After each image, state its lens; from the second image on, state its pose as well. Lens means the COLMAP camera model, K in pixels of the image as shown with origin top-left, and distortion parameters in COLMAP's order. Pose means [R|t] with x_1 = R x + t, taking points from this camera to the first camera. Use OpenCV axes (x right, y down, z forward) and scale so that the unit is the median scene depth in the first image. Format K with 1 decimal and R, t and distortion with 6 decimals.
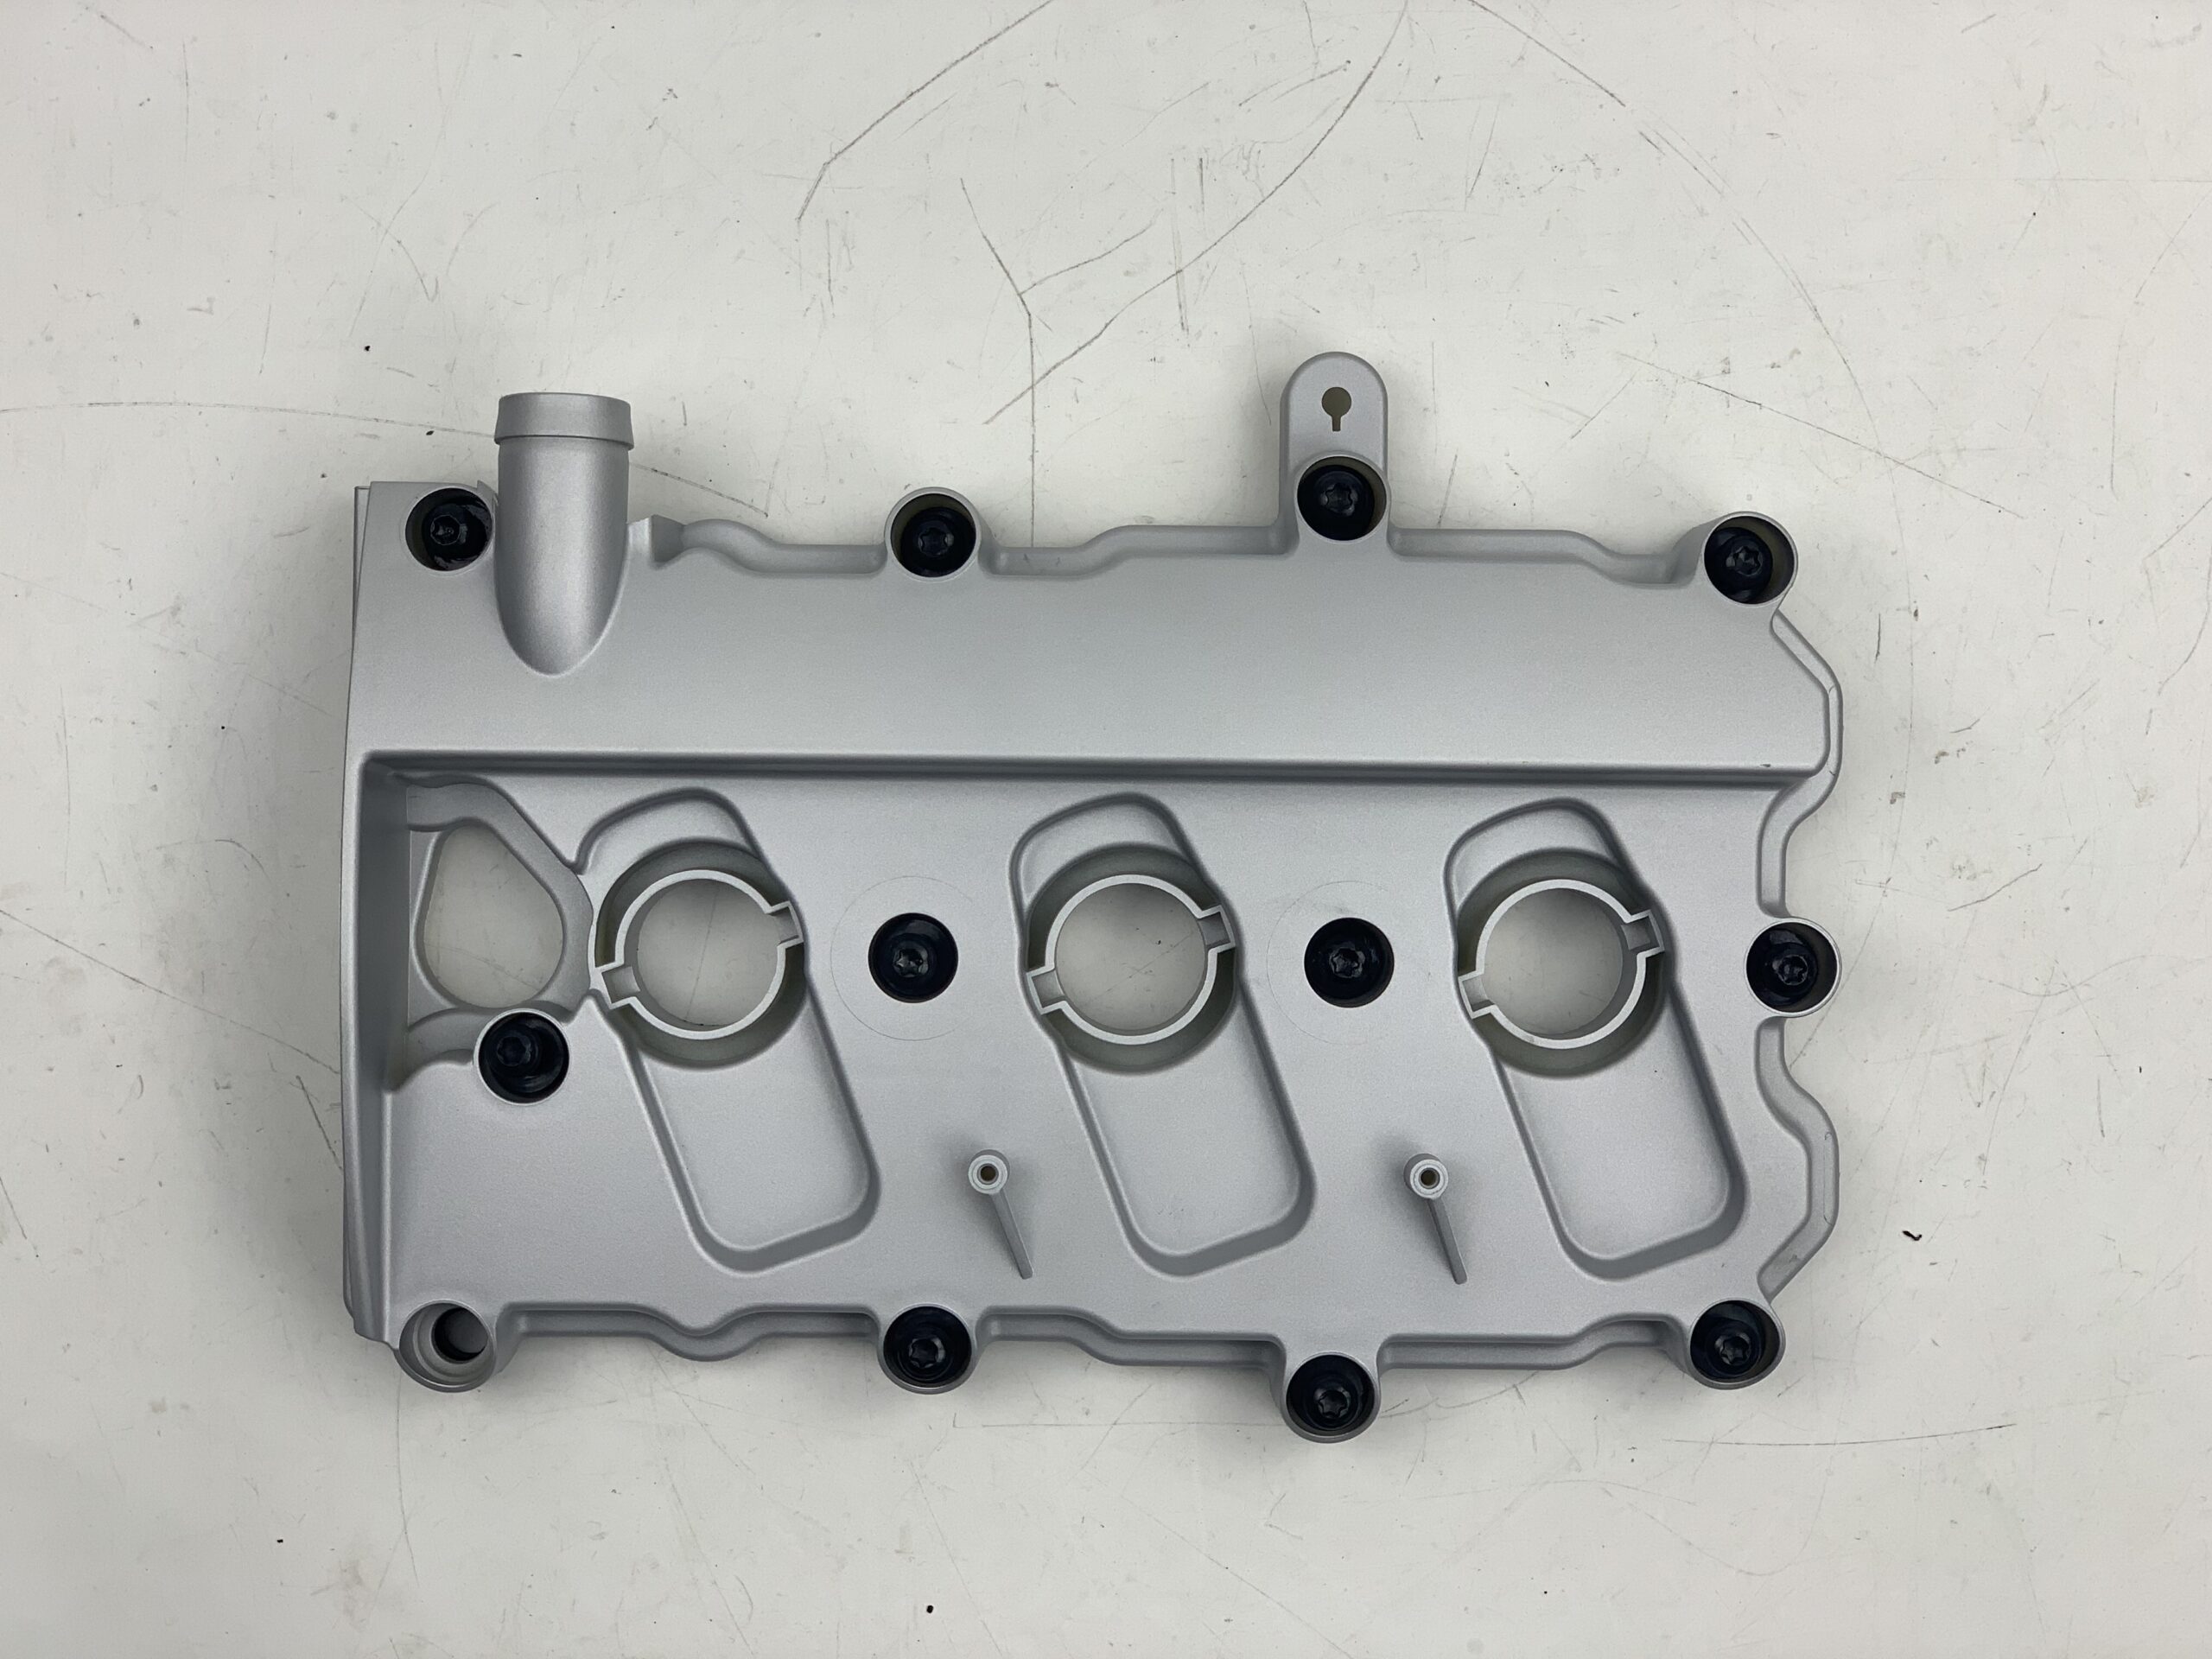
lens RADIAL K [[3407.6, 0, 1175.6], [0, 3407.6, 782.4], [0, 0, 1]] dist [0.175111, -0.927448]
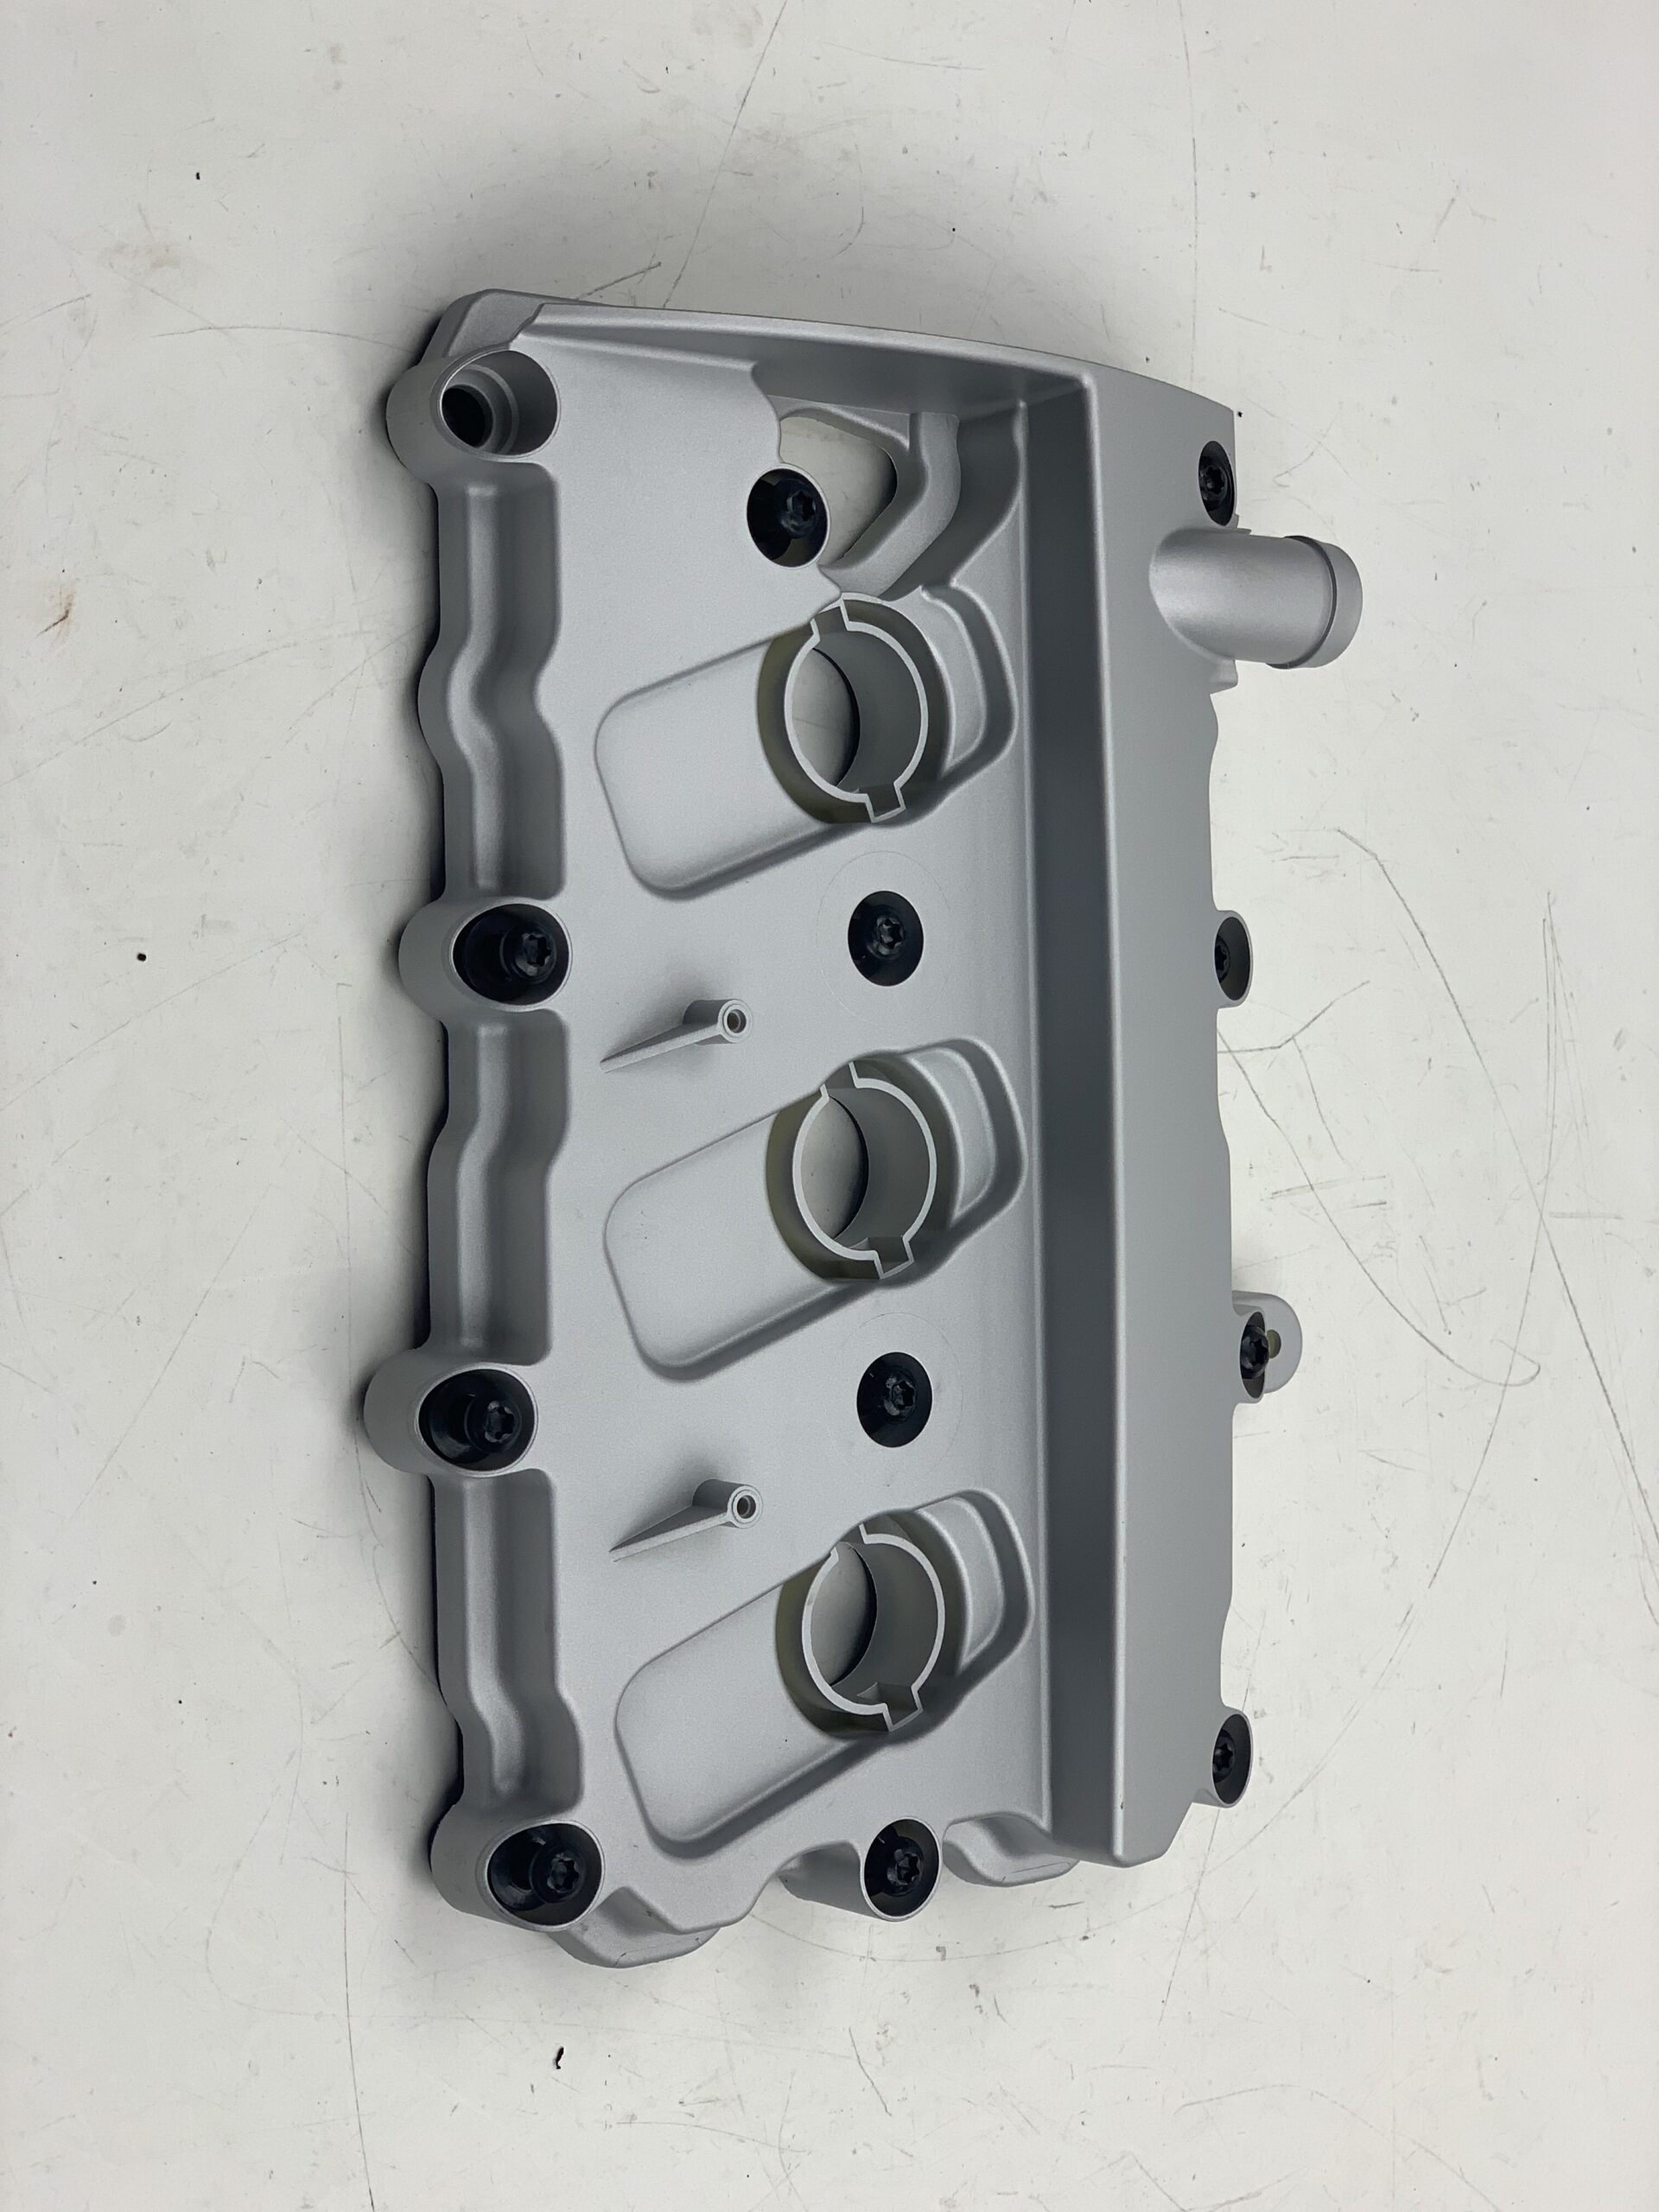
lens RADIAL K [[3398.2, 0, 865.4], [0, 3398.2, 1133.1], [0, 0, 1]] dist [0.165987, -0.891009]
pose [[0.033858, 0.999336, 0.013491, -0.034707], [-0.792996, 0.035078, -0.608216, 0.603191], [-0.608285, 0.009895, 0.793657, 0.245354]]
